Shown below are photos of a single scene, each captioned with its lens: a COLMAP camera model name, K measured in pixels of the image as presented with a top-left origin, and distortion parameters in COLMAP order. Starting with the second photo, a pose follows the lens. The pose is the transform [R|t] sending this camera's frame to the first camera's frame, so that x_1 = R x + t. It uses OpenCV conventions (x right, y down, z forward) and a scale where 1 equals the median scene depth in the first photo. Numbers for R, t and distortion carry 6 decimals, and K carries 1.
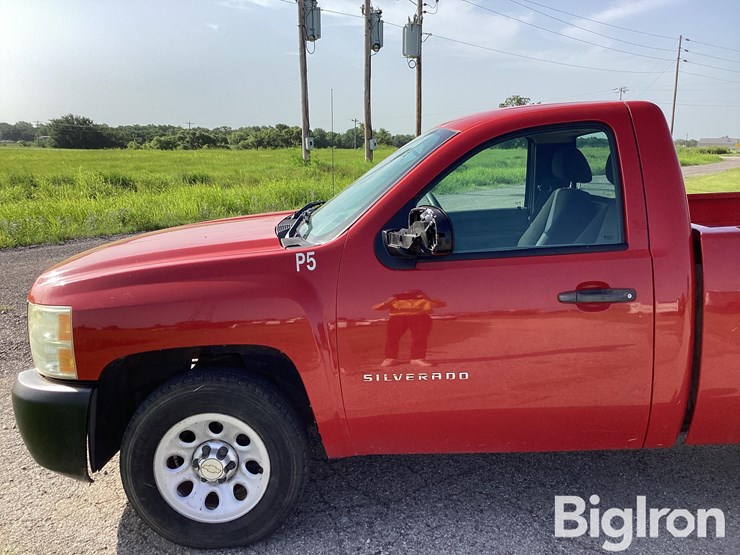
lens RADIAL K [[684.4, 0, 366.0], [0, 684.4, 275.1], [0, 0, 1]] dist [0.008101, 0.000000]
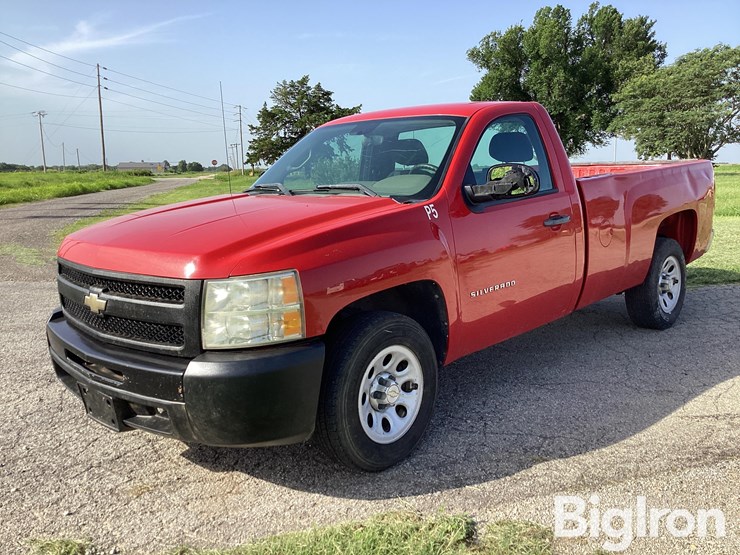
lens RADIAL K [[684.4, 0, 372.5], [0, 684.4, 272.4], [0, 0, 1]] dist [0.013670, 0.000000]
pose [[0.684671, -0.124717, 0.718102, -0.108198], [0.153759, 0.987793, 0.024954, 0.004277], [-0.712449, 0.093329, 0.695490, 0.019219]]
